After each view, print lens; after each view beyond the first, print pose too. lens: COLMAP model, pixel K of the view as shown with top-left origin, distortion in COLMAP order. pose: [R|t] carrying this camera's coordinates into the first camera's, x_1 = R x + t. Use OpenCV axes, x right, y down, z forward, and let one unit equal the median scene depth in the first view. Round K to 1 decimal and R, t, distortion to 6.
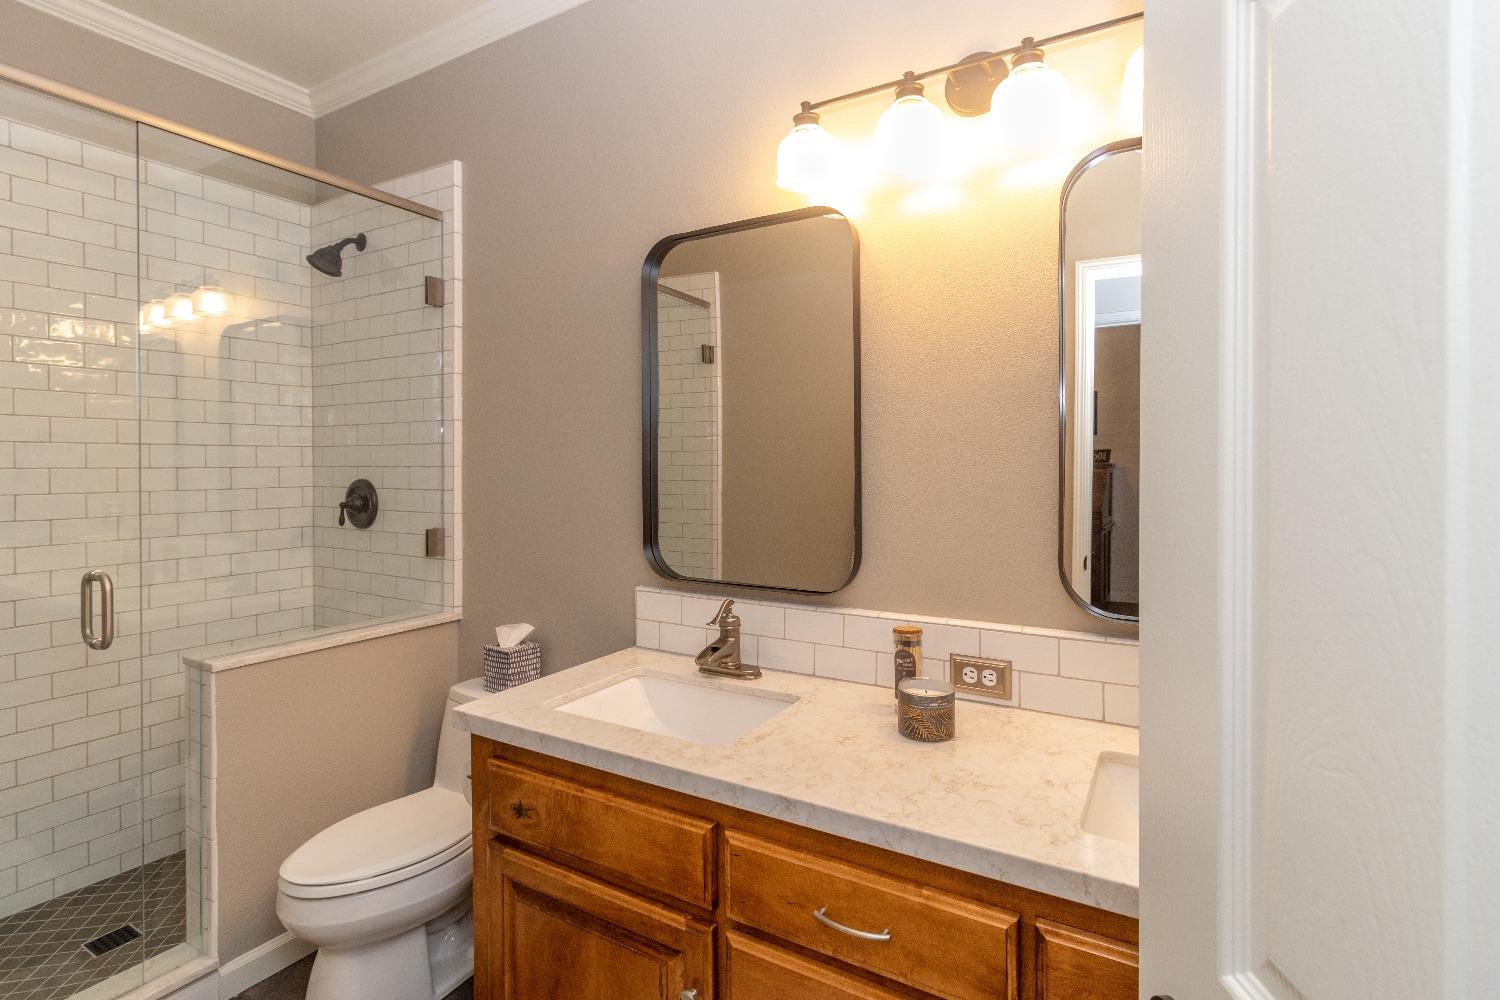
lens RADIAL K [[704.2, 0, 751.6], [0, 704.2, 490.7], [0, 0, 1]] dist [0.003968, -0.001191]
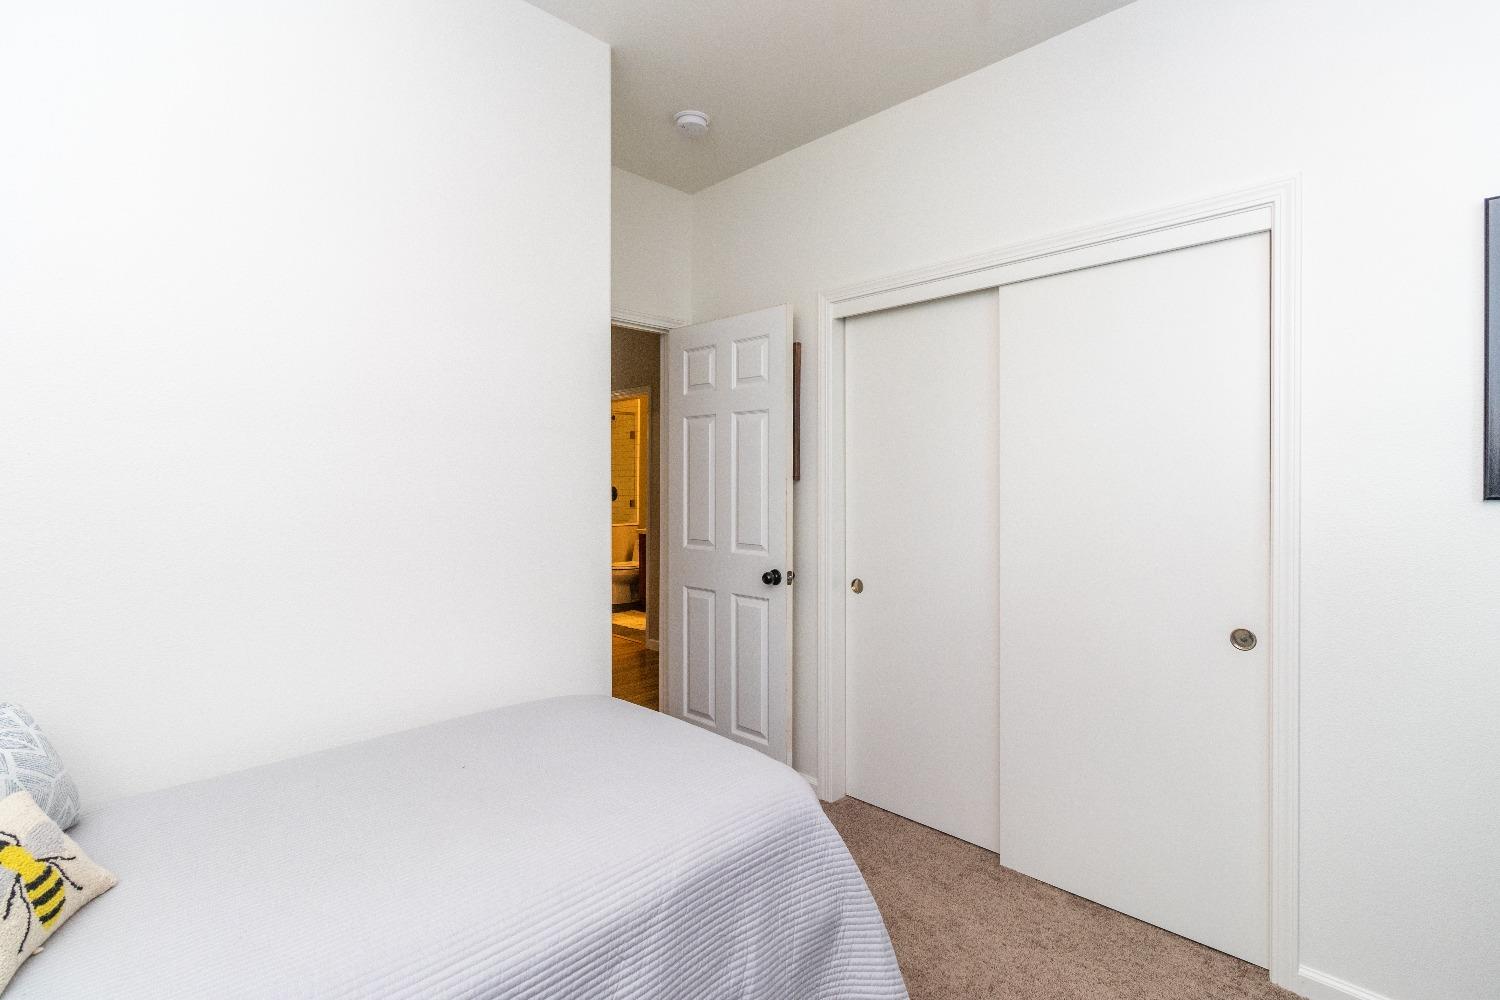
lens RADIAL K [[704.2, 0, 750.9], [0, 704.2, 492.8], [0, 0, 1]] dist [0.003968, -0.001191]
pose [[0.968861, 0.004239, -0.247569, 1.036492], [-0.006433, 0.999947, -0.008054, 0.038818], [0.247522, 0.009396, 0.968837, -2.355480]]
